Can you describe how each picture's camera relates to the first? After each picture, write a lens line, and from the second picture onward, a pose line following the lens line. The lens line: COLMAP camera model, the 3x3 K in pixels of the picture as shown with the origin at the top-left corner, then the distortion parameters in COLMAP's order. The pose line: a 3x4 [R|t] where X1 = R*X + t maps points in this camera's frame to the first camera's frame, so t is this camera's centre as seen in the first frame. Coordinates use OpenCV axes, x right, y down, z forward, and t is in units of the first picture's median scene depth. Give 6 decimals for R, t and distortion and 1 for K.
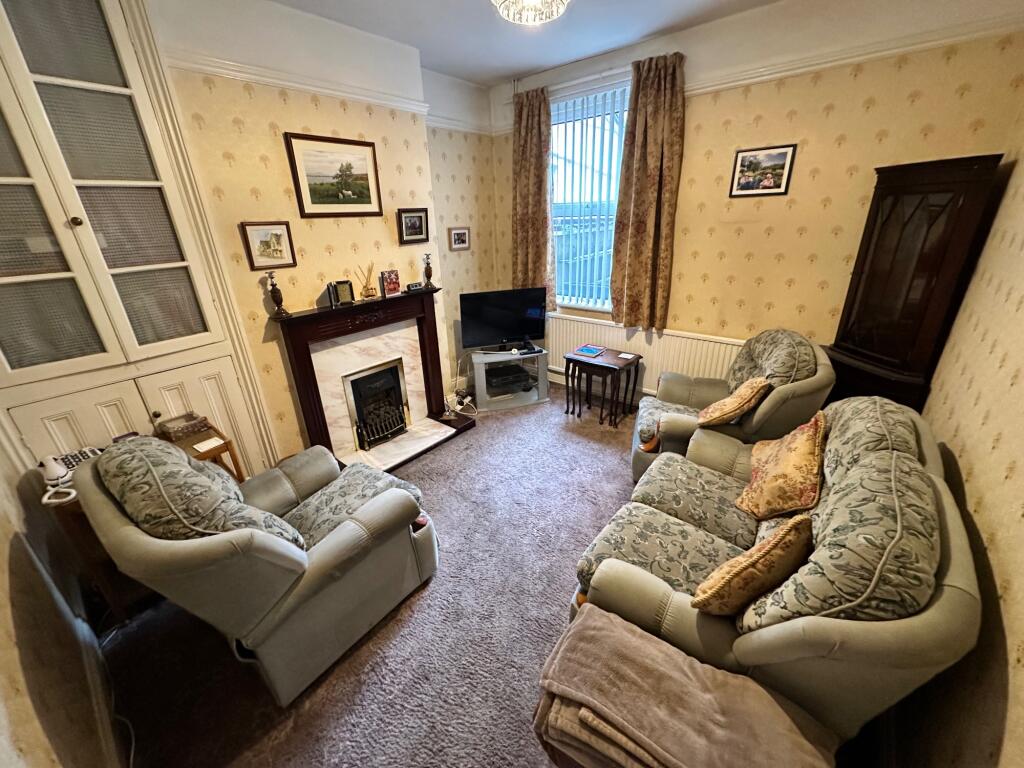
lens RADIAL K [[407.1, 0, 509.8], [0, 407.1, 387.4], [0, 0, 1]] dist [0.000737, -0.000241]
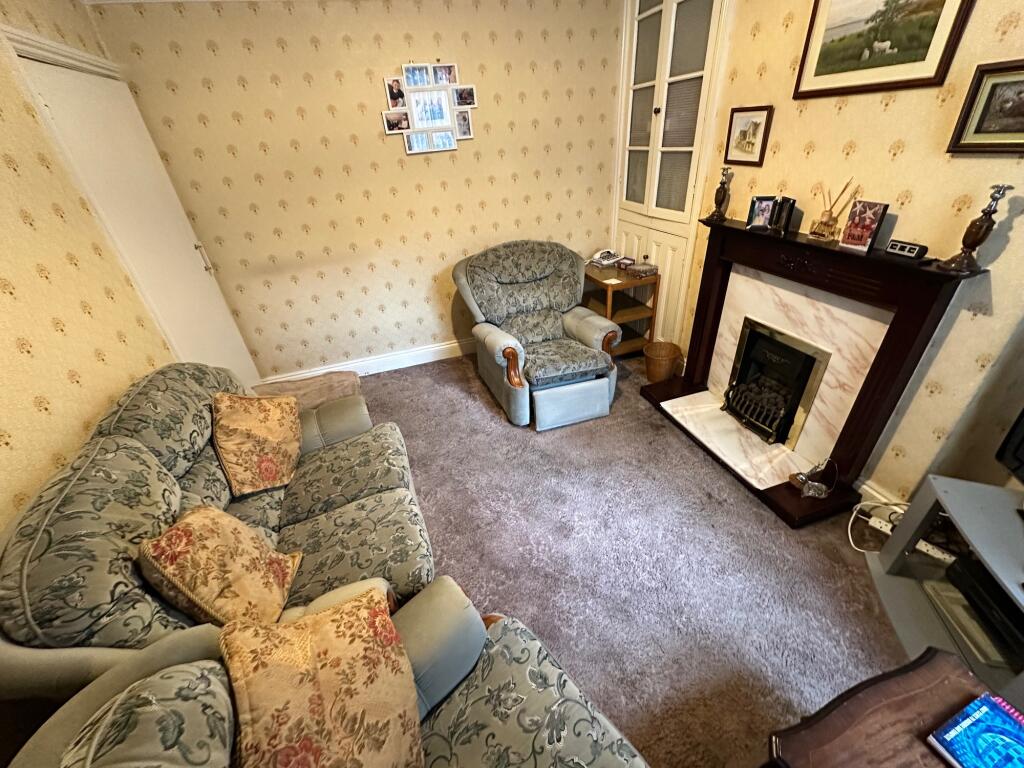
lens RADIAL K [[407.1, 0, 505.9], [0, 407.1, 382.6], [0, 0, 1]] dist [0.000737, -0.000241]
pose [[-0.525696, 0.519056, -0.673962, 0.491802], [-0.232344, 0.674534, 0.700728, -0.423875], [0.818328, 0.524961, -0.234000, 0.921761]]
